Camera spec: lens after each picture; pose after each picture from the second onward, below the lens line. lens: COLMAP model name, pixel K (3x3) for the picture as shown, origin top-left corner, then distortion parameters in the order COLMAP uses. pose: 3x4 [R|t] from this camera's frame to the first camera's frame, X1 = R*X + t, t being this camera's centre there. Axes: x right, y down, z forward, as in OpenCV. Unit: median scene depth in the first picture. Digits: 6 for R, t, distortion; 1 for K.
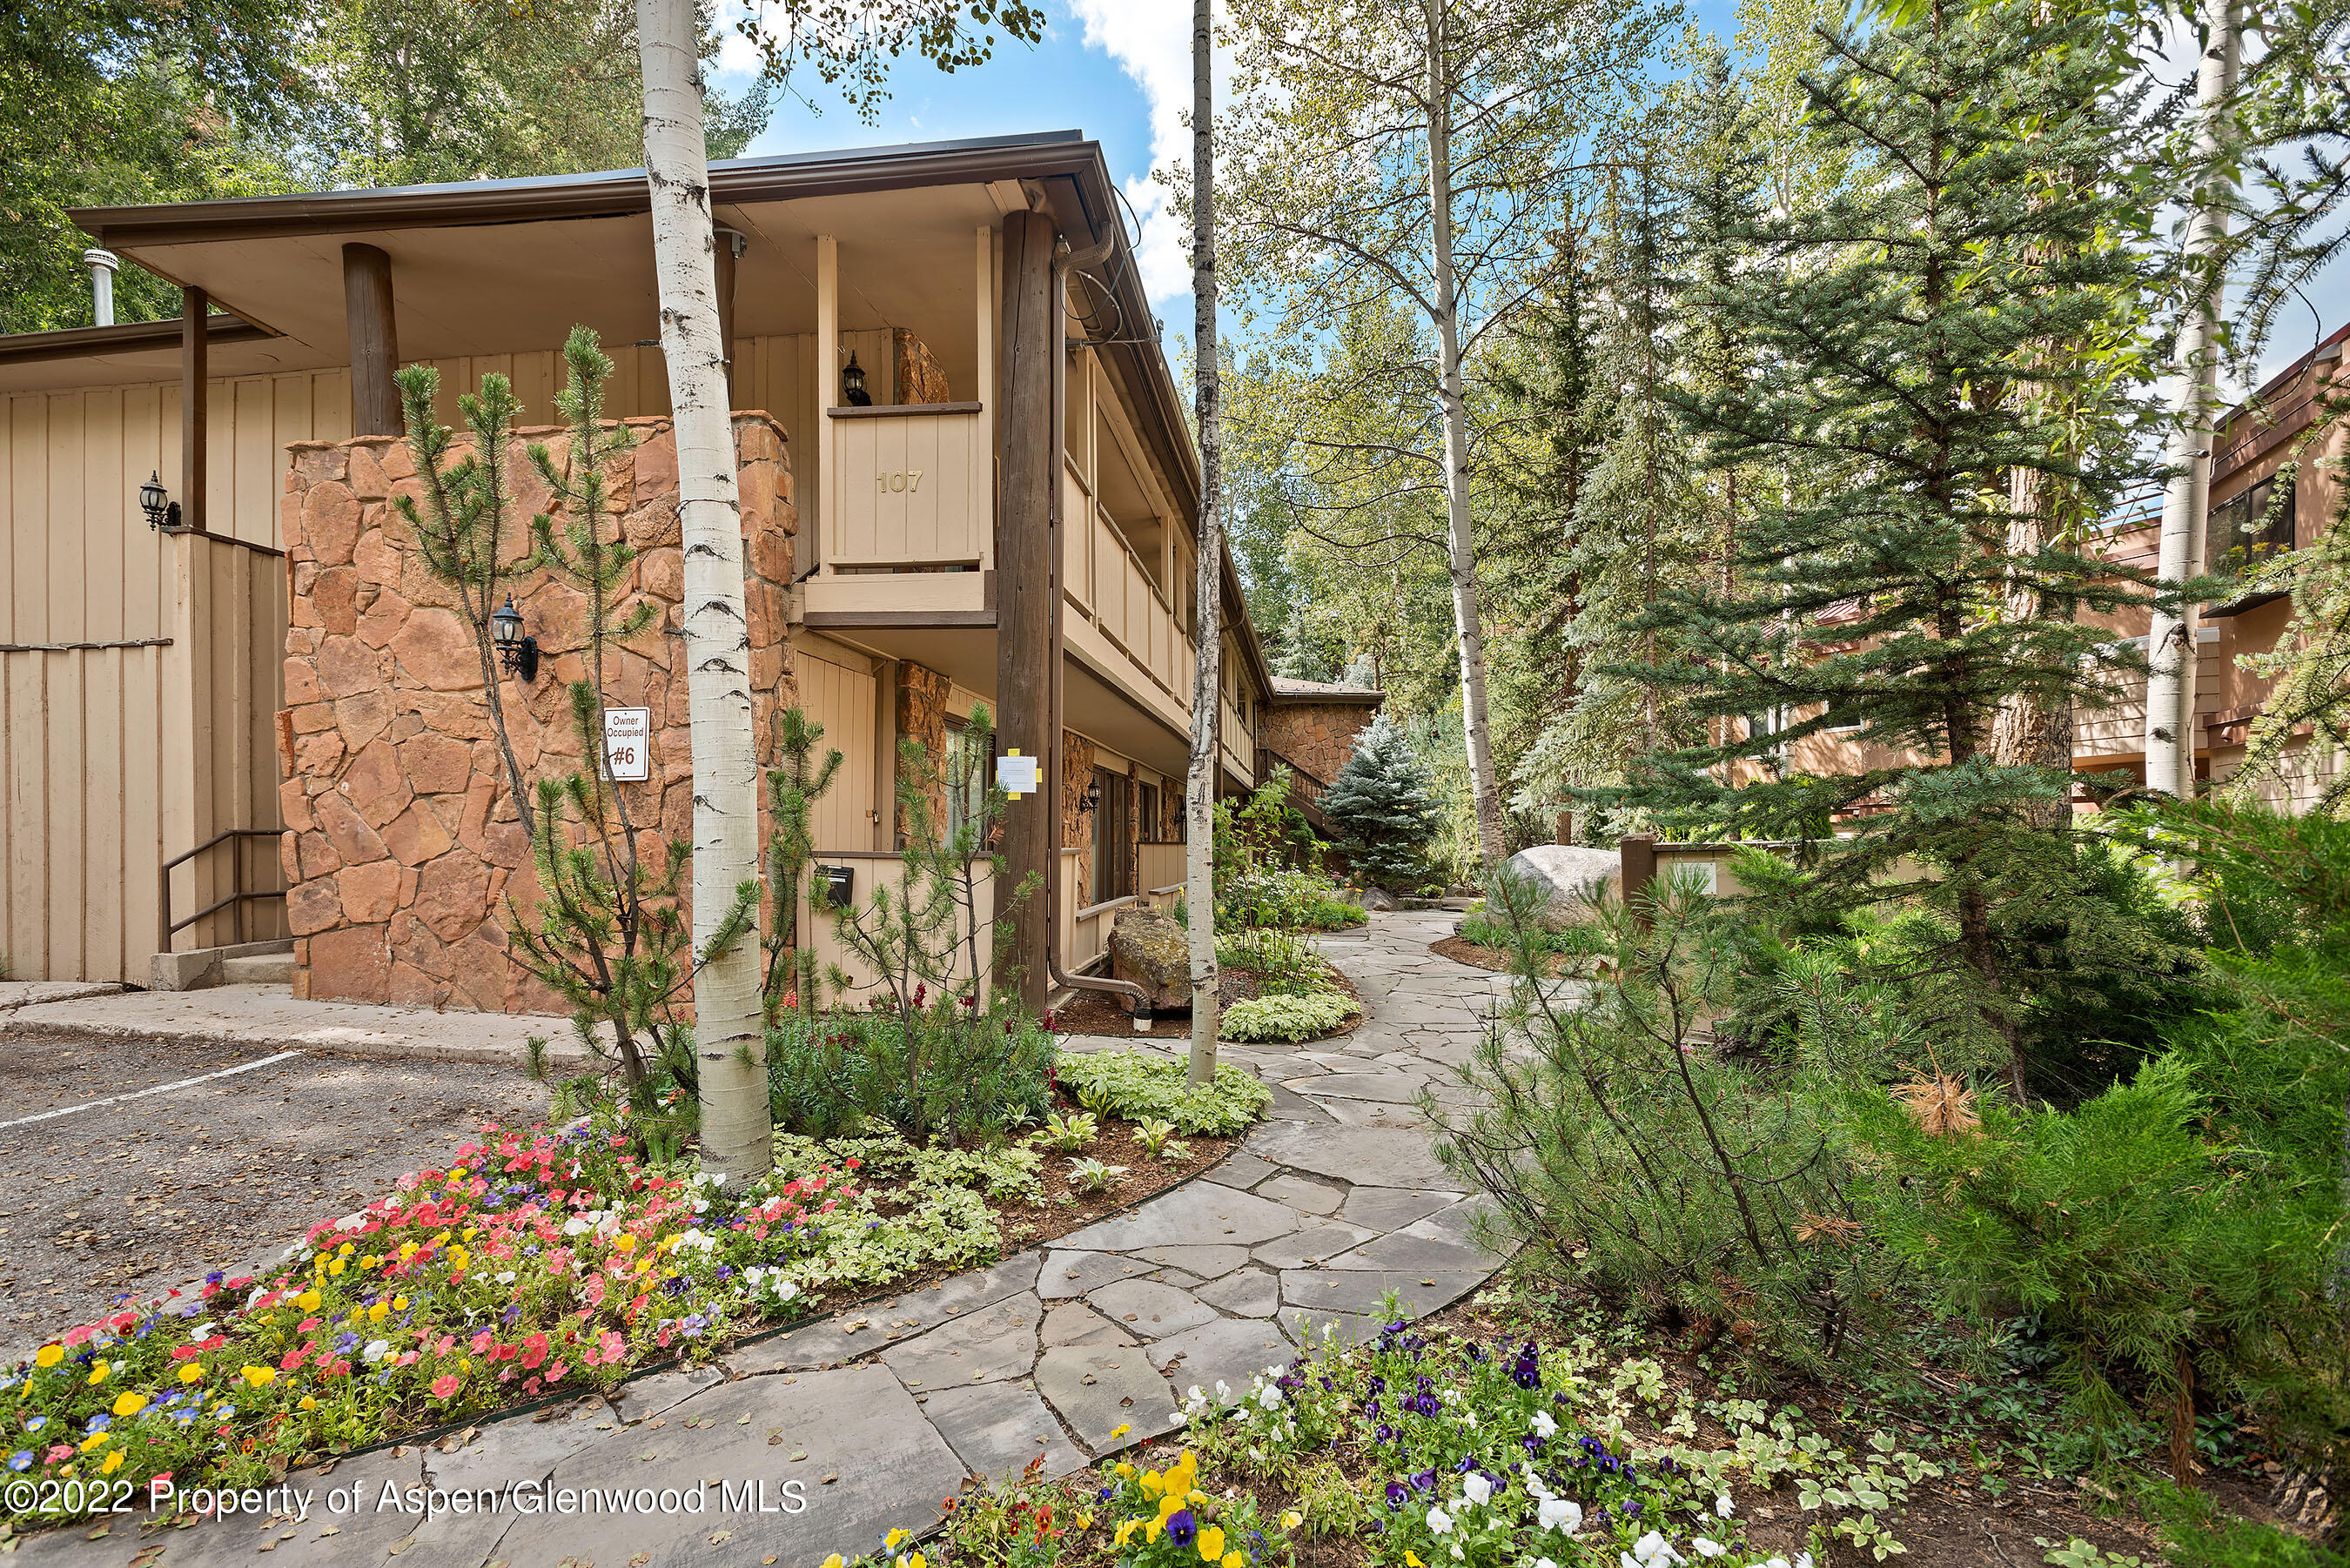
lens RADIAL K [[1090.8, 0, 1172.6], [0, 1090.8, 817.5], [0, 0, 1]] dist [-0.000385, -0.000089]
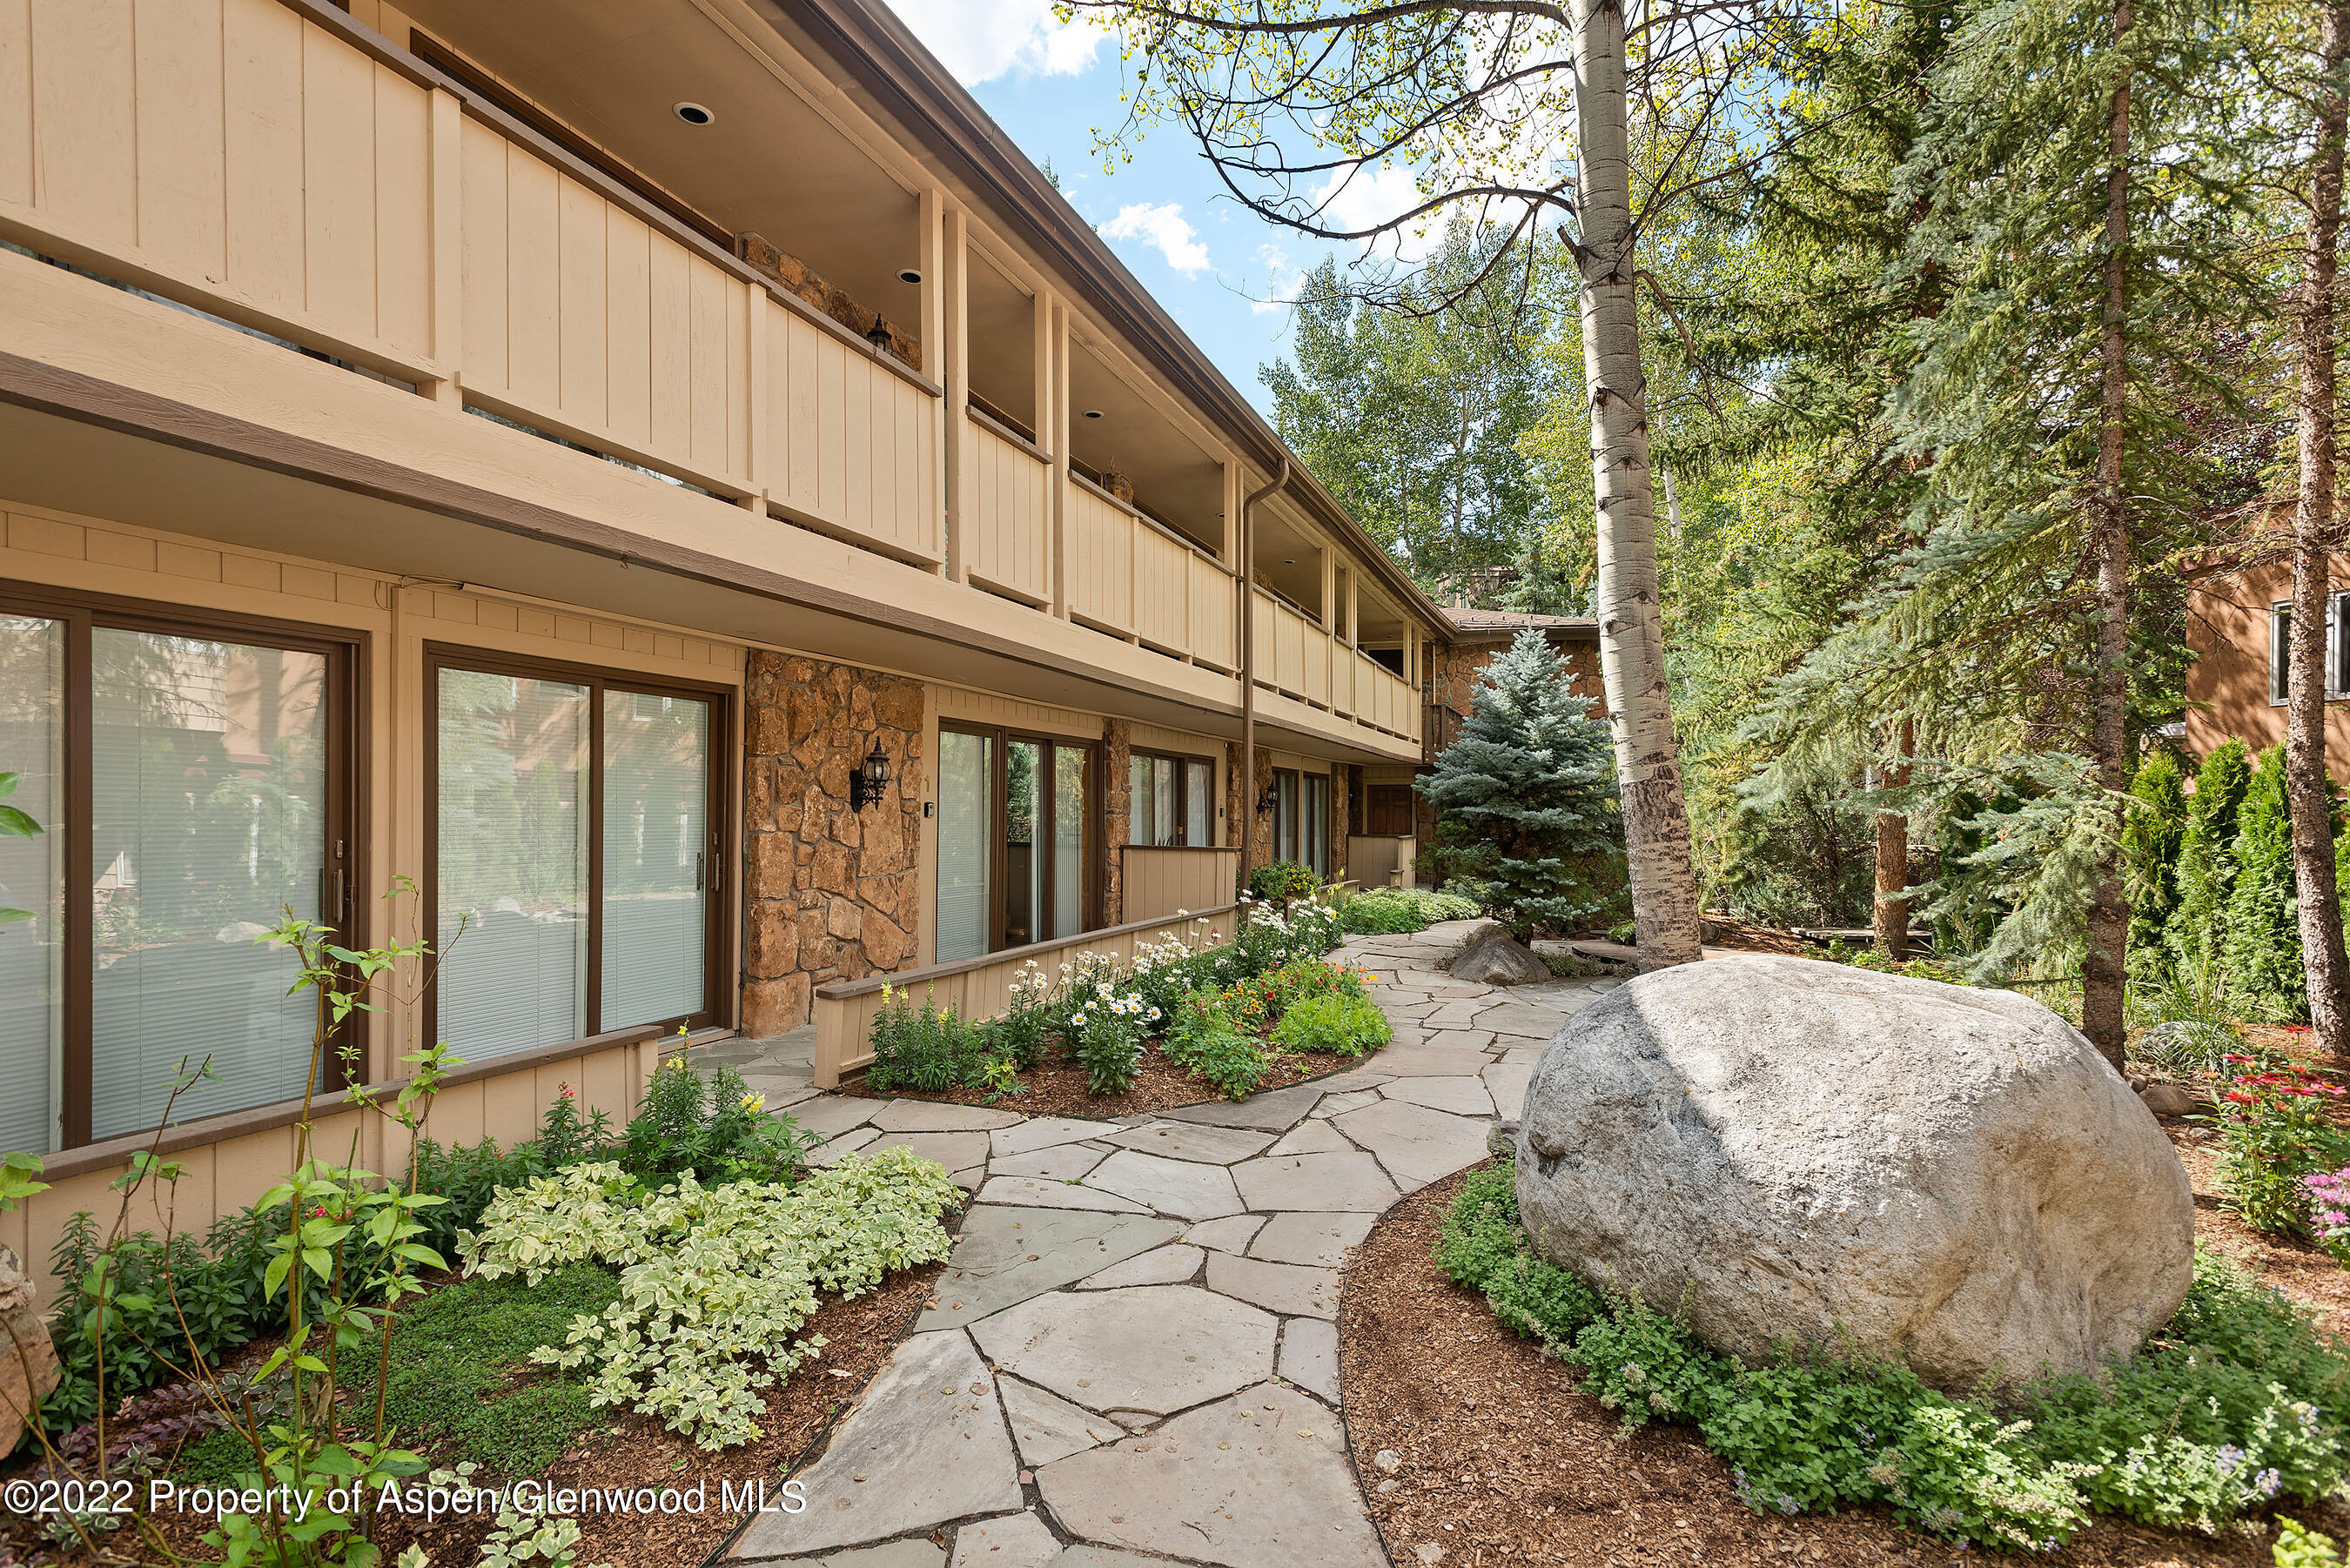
lens RADIAL K [[1090.8, 0, 1172.6], [0, 1090.8, 817.5], [0, 0, 1]] dist [-0.000385, -0.000089]
pose [[0.966649, 0.011020, -0.255869, 0.164966], [-0.004203, 0.999622, 0.027175, -0.011699], [0.256071, -0.025193, 0.966330, 0.414208]]
